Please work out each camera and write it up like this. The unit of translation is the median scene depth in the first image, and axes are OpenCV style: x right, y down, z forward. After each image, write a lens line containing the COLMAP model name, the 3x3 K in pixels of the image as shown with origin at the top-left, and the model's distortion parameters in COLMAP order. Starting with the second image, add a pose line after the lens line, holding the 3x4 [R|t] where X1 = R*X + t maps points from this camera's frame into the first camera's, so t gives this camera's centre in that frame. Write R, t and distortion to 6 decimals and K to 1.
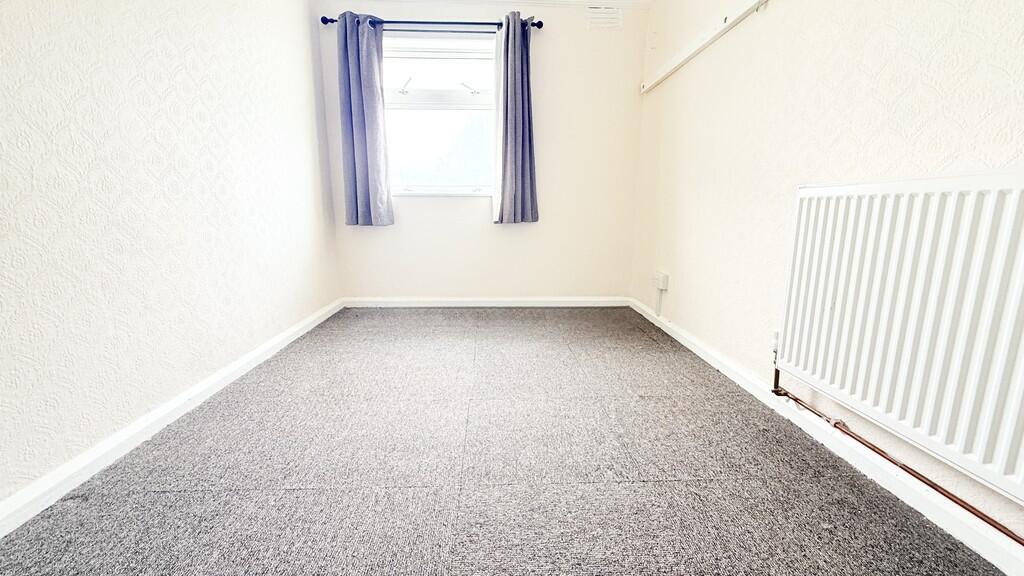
lens RADIAL K [[407.7, 0, 512.4], [0, 407.7, 286.7], [0, 0, 1]] dist [-0.000712, 0.000404]
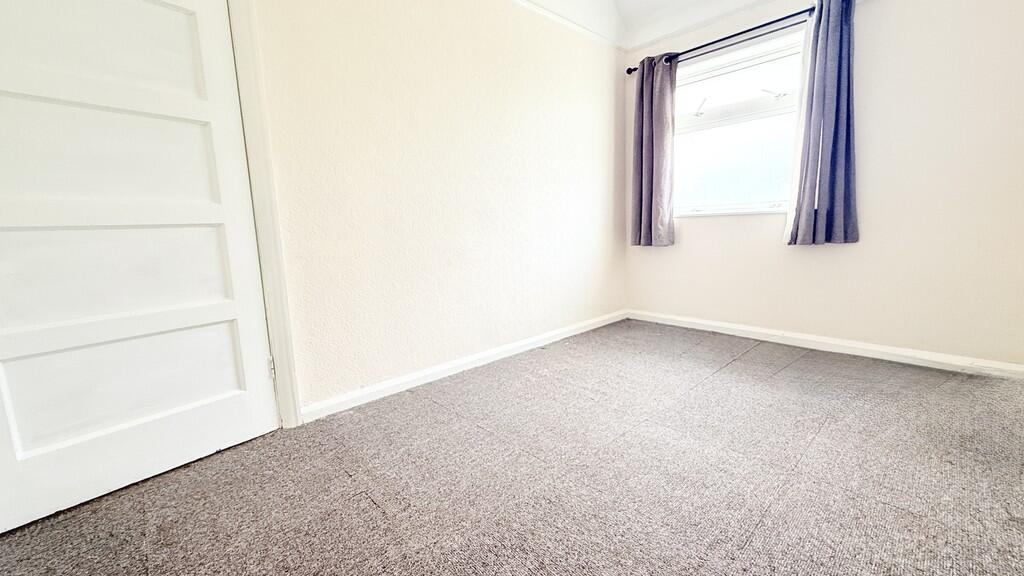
lens RADIAL K [[407.7, 0, 509.5], [0, 407.7, 286.6], [0, 0, 1]] dist [-0.000712, 0.000404]
pose [[0.646898, 0.084980, -0.757827, 0.250225], [-0.106784, 0.994075, 0.020319, -0.025960], [0.755063, 0.067779, 0.652139, 0.020476]]
